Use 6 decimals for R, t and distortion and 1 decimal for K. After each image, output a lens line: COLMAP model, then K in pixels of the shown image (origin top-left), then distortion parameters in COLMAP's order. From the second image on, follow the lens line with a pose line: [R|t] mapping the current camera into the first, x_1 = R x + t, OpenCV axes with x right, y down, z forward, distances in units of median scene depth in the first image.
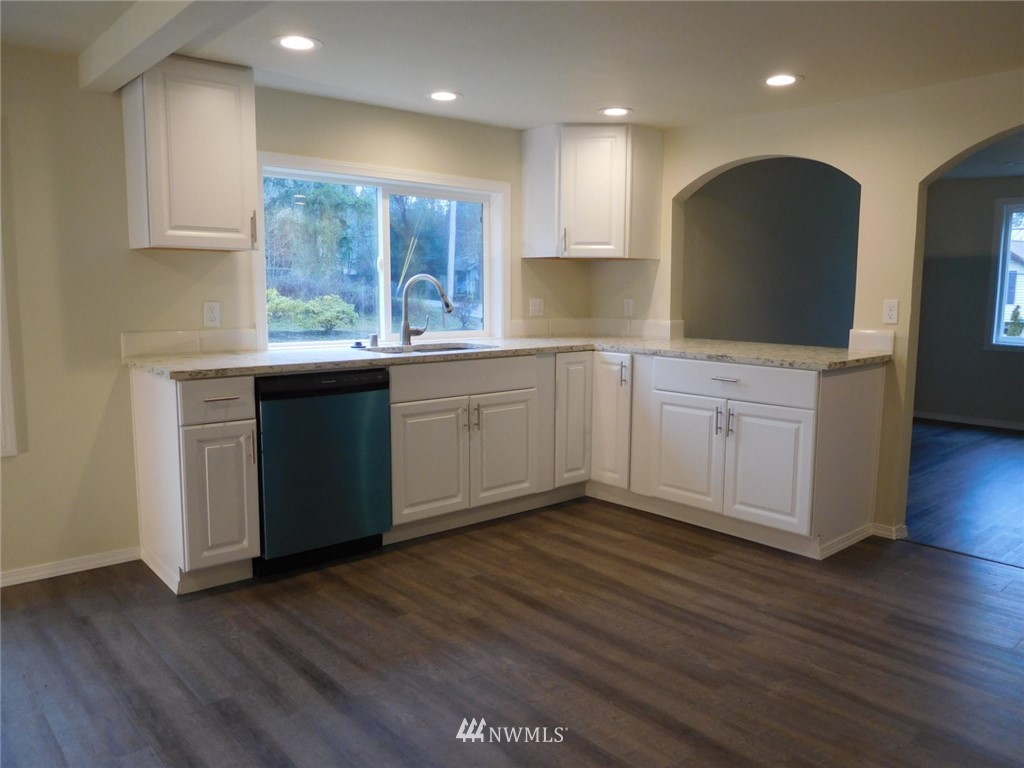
lens RADIAL K [[767.5, 0, 512.7], [0, 767.5, 388.6], [0, 0, 1]] dist [-0.019557, 0.008964]
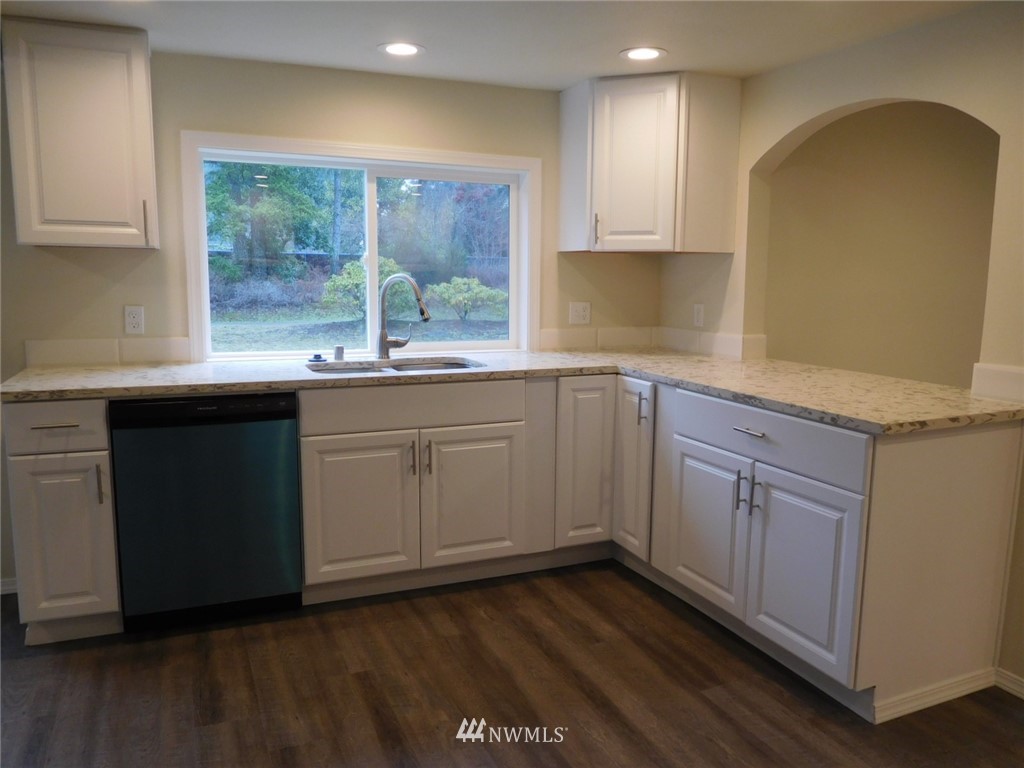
lens RADIAL K [[767.5, 0, 511.2], [0, 767.5, 386.7], [0, 0, 1]] dist [-0.019557, 0.008964]
pose [[0.951586, 0.049026, -0.303448, 0.277813], [-0.045260, 0.998786, 0.019436, -0.055019], [0.304032, -0.004761, 0.952650, 0.283763]]
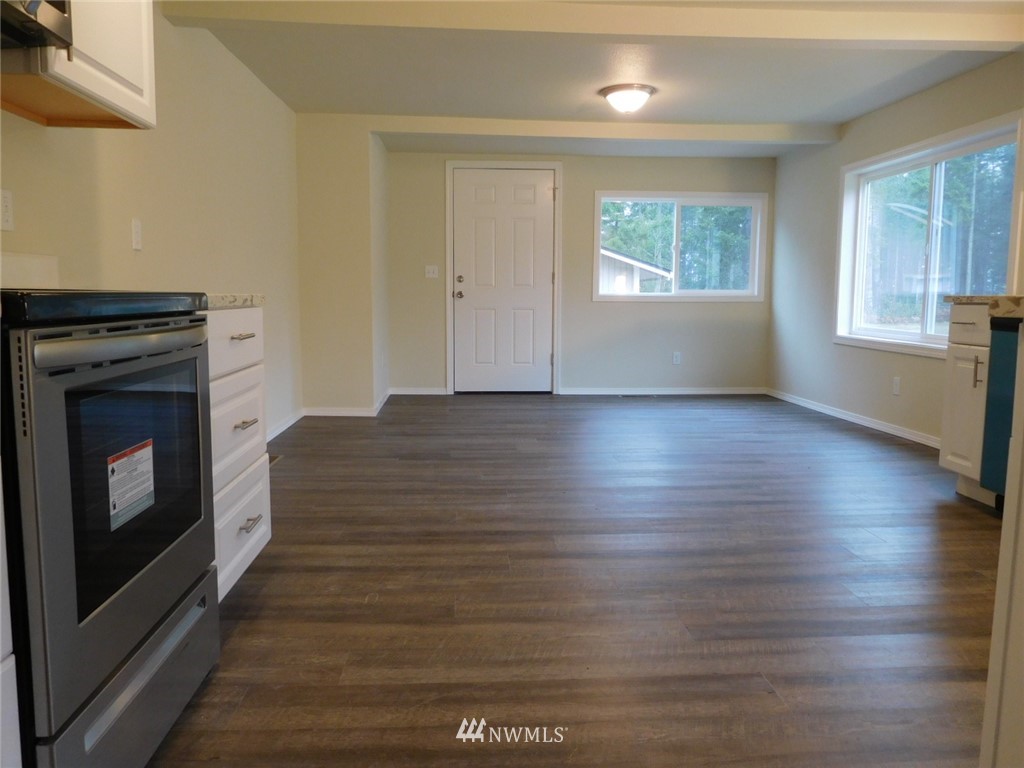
lens RADIAL K [[767.5, 0, 513.3], [0, 767.5, 385.4], [0, 0, 1]] dist [-0.019557, 0.008964]
pose [[-0.615687, 0.086838, -0.783192, 0.732988], [-0.102635, 0.976605, 0.188967, -0.033045], [0.781278, 0.196727, -0.592370, 0.933235]]
